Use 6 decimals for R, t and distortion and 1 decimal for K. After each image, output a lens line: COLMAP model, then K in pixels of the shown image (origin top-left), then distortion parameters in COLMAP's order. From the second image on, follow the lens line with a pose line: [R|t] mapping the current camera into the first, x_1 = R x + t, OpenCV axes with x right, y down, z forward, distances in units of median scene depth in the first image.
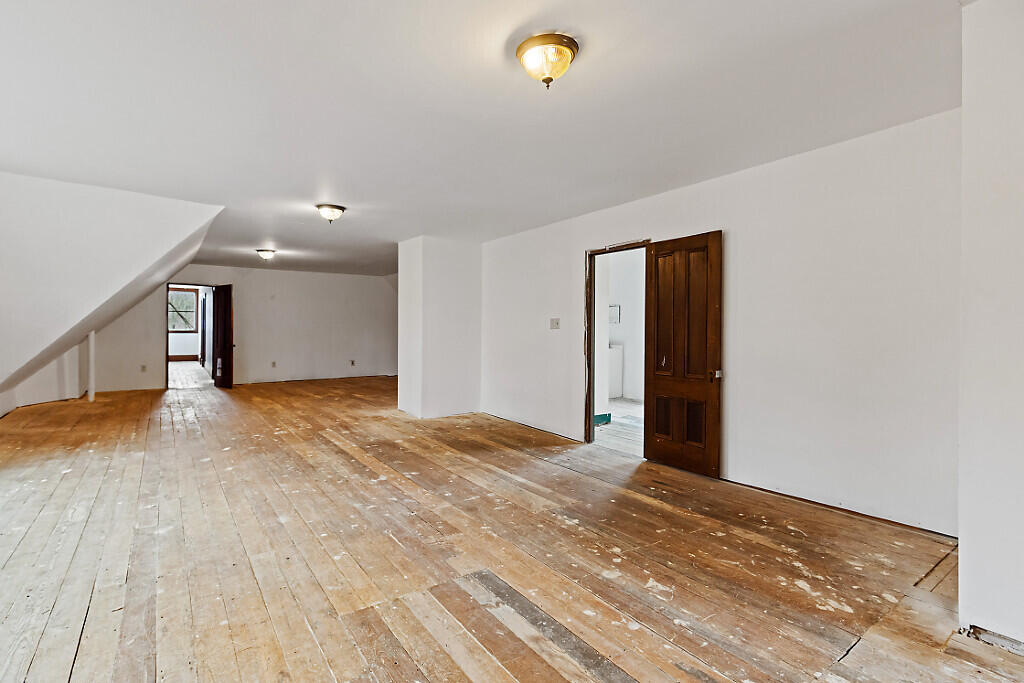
lens RADIAL K [[482.5, 0, 509.8], [0, 482.5, 334.5], [0, 0, 1]] dist [0.005935, -0.002908]
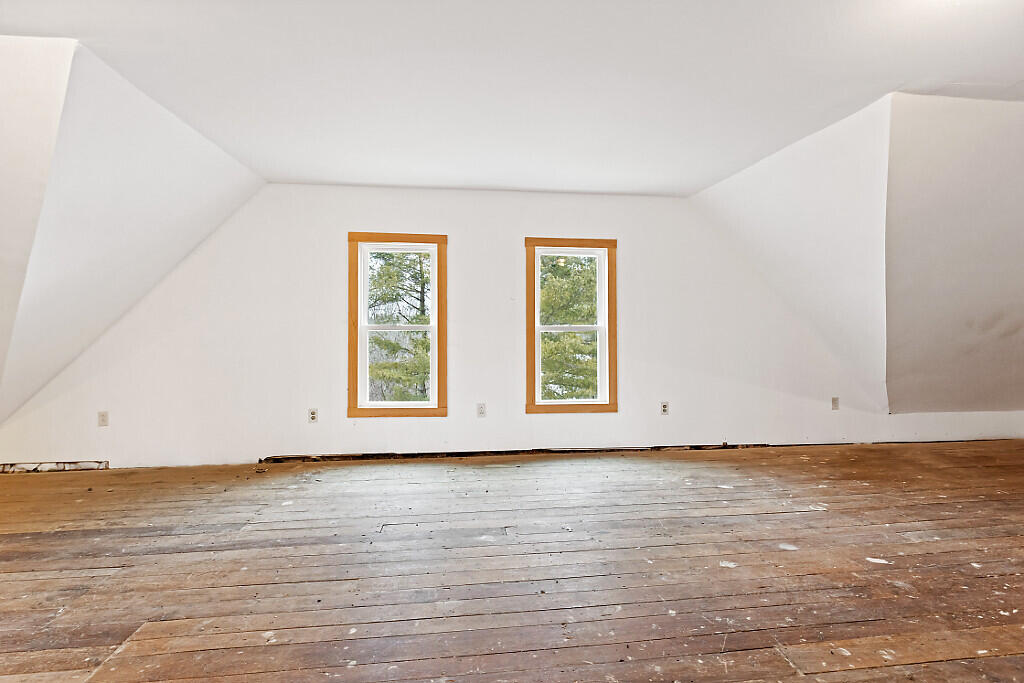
lens RADIAL K [[482.5, 0, 521.2], [0, 482.5, 332.1], [0, 0, 1]] dist [0.005935, -0.002908]
pose [[-0.494311, -0.005150, -0.869270, 0.076055], [-0.009073, 0.999959, -0.000765, -0.005822], [0.869238, 0.007508, -0.494337, 1.282714]]
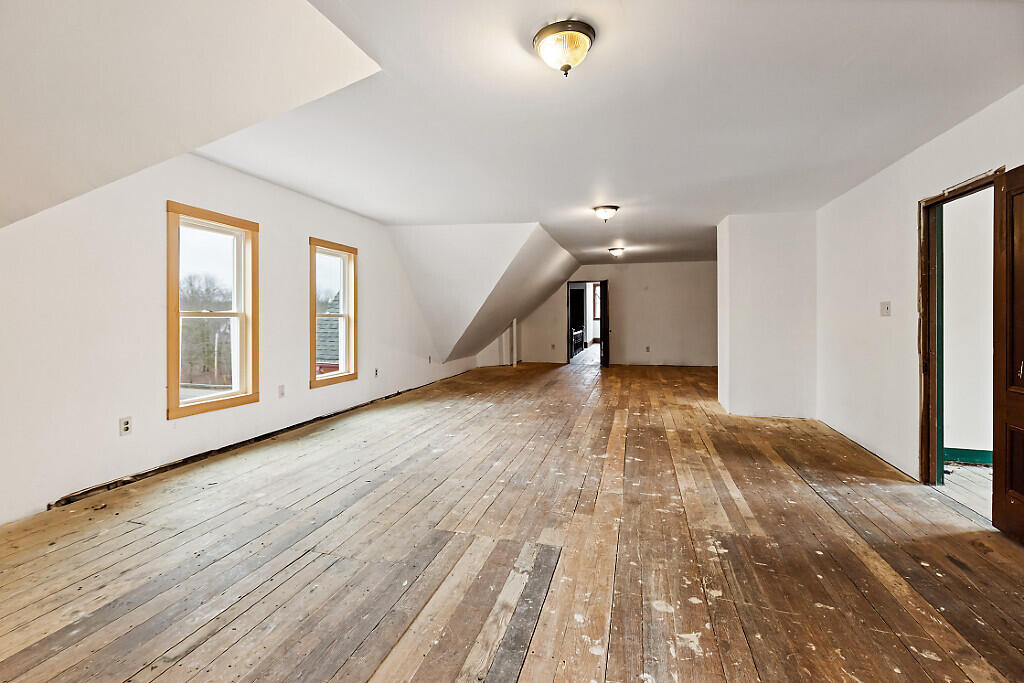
lens RADIAL K [[482.5, 0, 512.5], [0, 482.5, 320.9], [0, 0, 1]] dist [0.005935, -0.002908]
pose [[0.631571, 0.003602, -0.775310, 0.506246], [-0.005282, 0.999986, 0.000344, -0.003112], [0.775300, 0.003878, 0.631581, 0.186194]]
